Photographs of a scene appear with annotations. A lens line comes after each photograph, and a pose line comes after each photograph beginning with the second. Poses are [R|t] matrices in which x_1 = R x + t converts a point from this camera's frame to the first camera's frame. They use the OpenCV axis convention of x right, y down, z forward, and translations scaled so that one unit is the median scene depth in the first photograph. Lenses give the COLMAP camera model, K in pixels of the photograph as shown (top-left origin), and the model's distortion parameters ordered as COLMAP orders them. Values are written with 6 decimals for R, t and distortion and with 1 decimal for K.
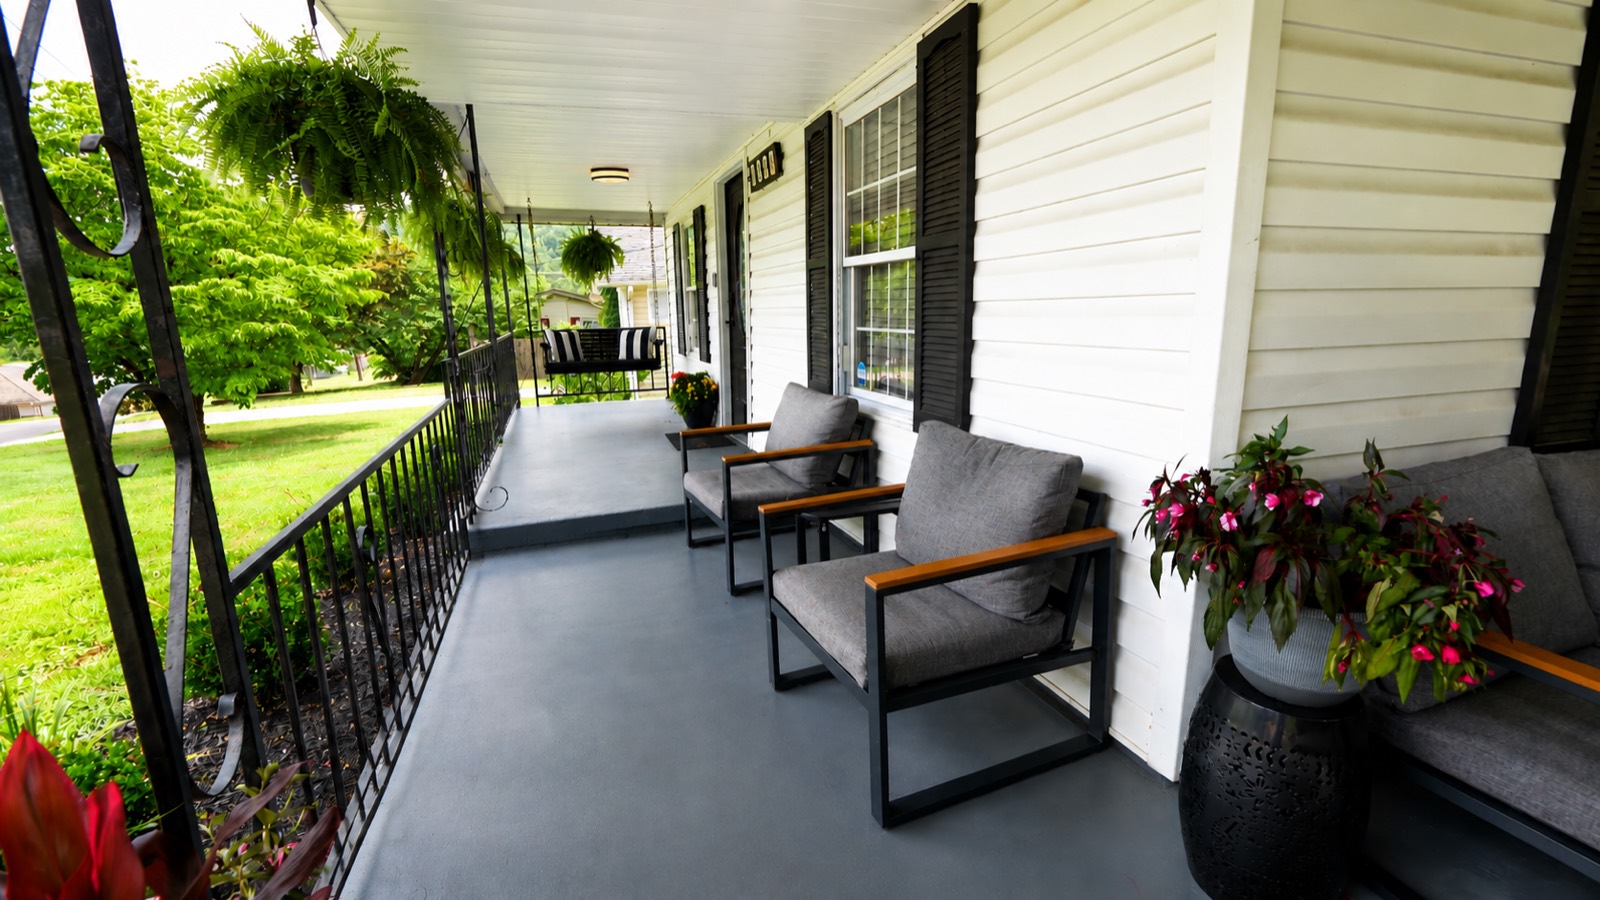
lens RADIAL K [[647.6, 0, 800.1], [0, 647.6, 469.1], [0, 0, 1]] dist [0.002935, -0.000003]
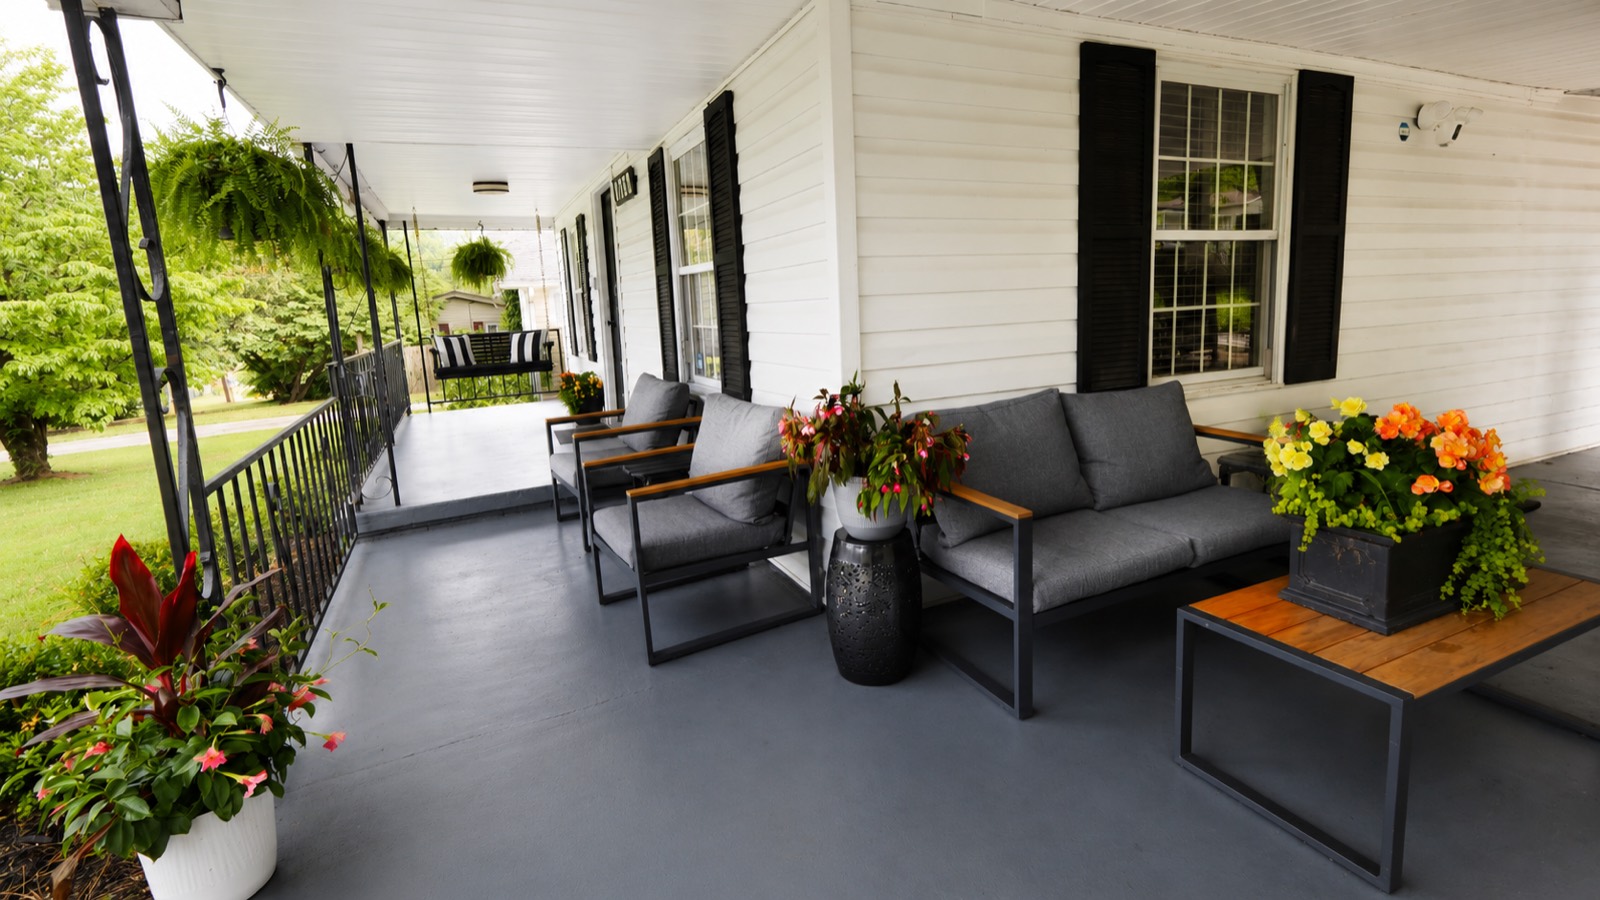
lens RADIAL K [[723.5, 0, 800.0], [0, 723.5, 450.0], [0, 0, 1]] dist [-0.002864, 0.000113]
pose [[0.996246, -0.042200, 0.075590, 0.089313], [0.045467, 0.998081, -0.042034, 0.039035], [-0.073671, 0.045313, 0.996253, -0.167703]]
